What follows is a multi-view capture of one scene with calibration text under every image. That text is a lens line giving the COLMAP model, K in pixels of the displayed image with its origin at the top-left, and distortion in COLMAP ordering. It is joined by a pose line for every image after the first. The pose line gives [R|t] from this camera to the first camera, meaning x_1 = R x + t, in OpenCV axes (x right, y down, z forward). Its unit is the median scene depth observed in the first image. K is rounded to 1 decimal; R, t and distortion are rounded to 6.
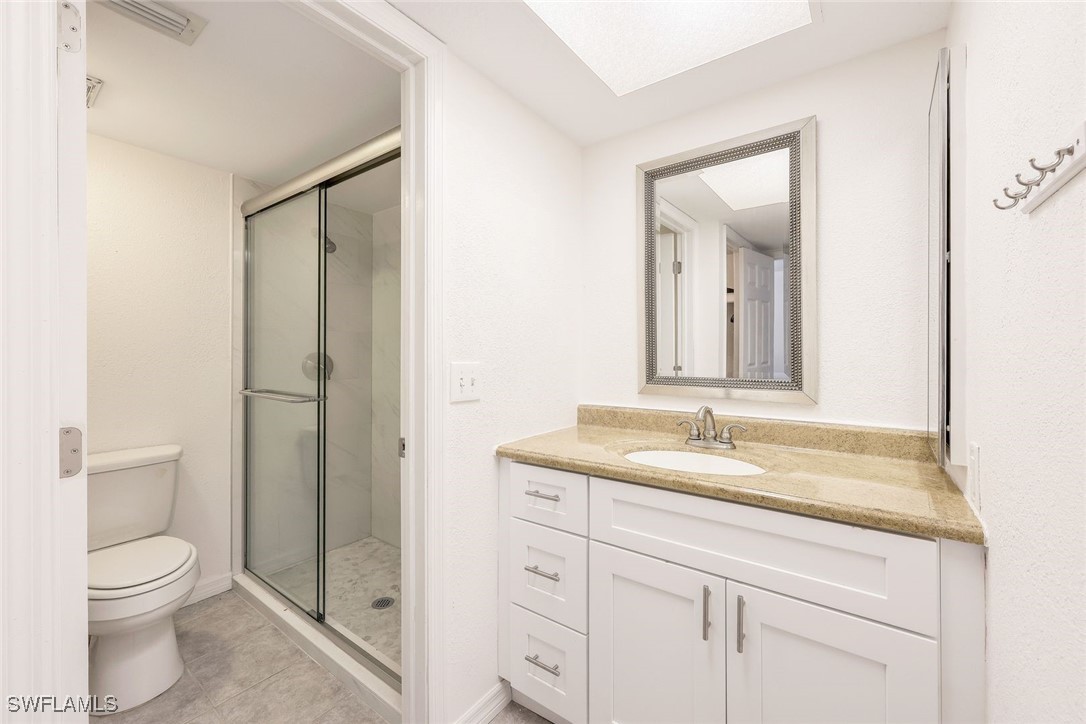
lens RADIAL K [[435.2, 0, 535.4], [0, 435.2, 358.9], [0, 0, 1]] dist [-0.001090, 0.000398]
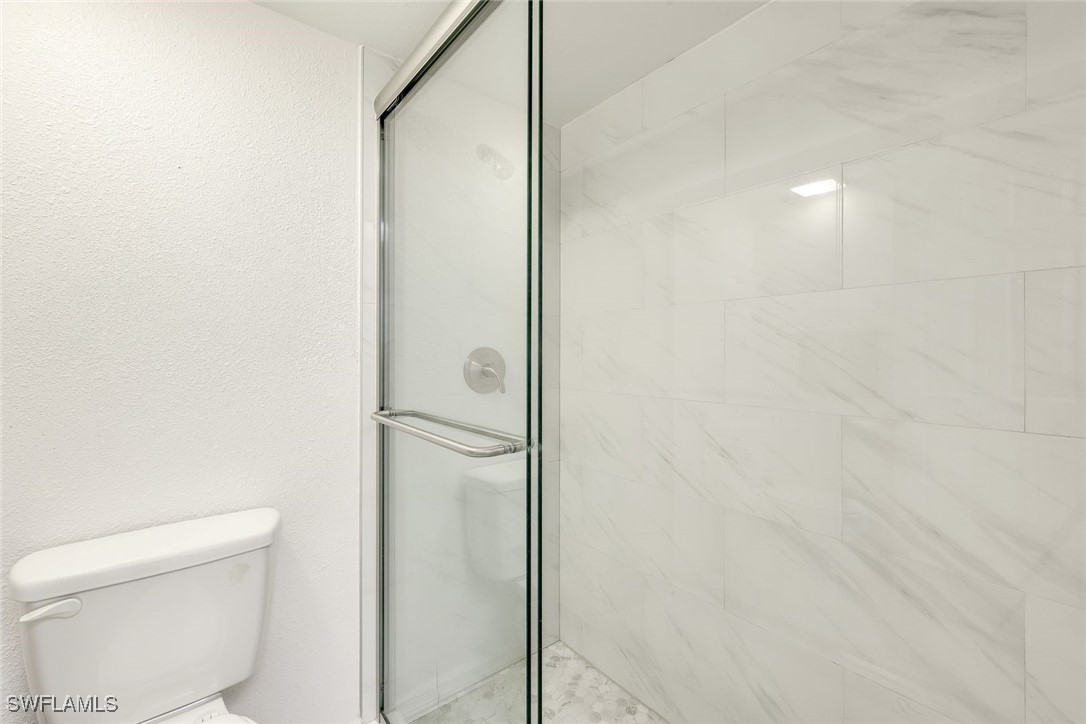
lens RADIAL K [[435.2, 0, 535.4], [0, 435.2, 358.9], [0, 0, 1]] dist [-0.001090, 0.000398]
pose [[0.968490, -0.001860, -0.249046, -0.314998], [0.001807, 0.999998, -0.000441, 0.002207], [0.249047, -0.000023, 0.968492, 0.477776]]
